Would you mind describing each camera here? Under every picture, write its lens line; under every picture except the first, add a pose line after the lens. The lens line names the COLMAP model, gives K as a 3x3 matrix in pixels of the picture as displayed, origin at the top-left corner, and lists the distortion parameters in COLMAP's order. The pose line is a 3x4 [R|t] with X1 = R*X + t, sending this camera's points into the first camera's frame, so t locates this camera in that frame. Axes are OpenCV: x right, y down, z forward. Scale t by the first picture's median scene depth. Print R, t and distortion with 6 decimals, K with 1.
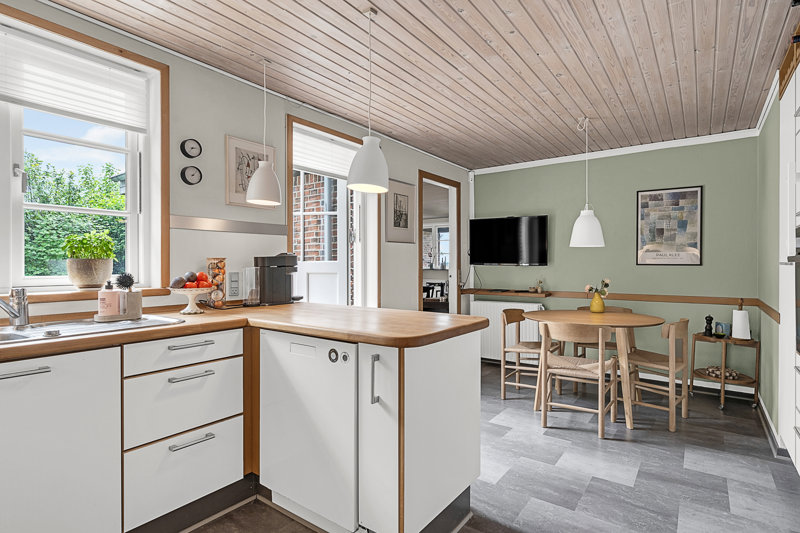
lens RADIAL K [[413.3, 0, 387.2], [0, 413.3, 265.6], [0, 0, 1]] dist [0.000455, 0.000401]
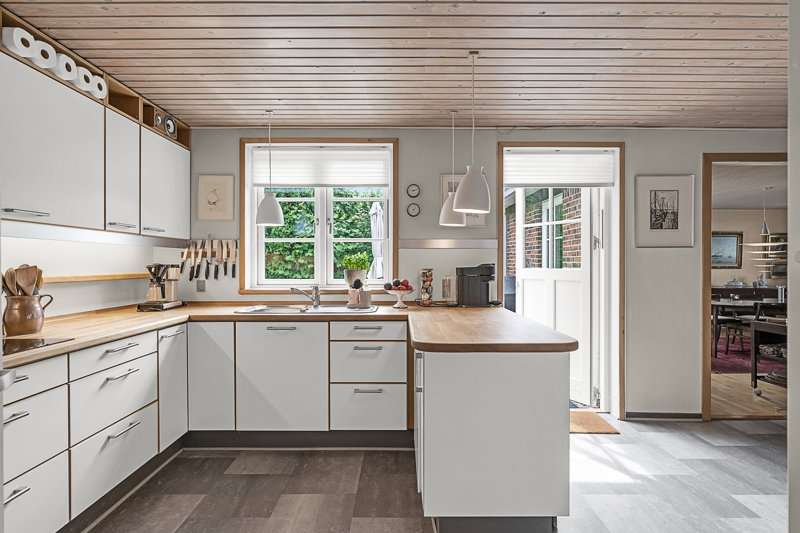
lens RADIAL K [[386.3, 0, 400.0], [0, 386.3, 266.5], [0, 0, 1]] dist [-0.001878, 0.000272]
pose [[0.608091, 0.005167, -0.793851, 0.476140], [-0.003172, 0.999987, 0.004080, -0.026723], [0.793861, 0.000037, 0.608099, 0.143002]]
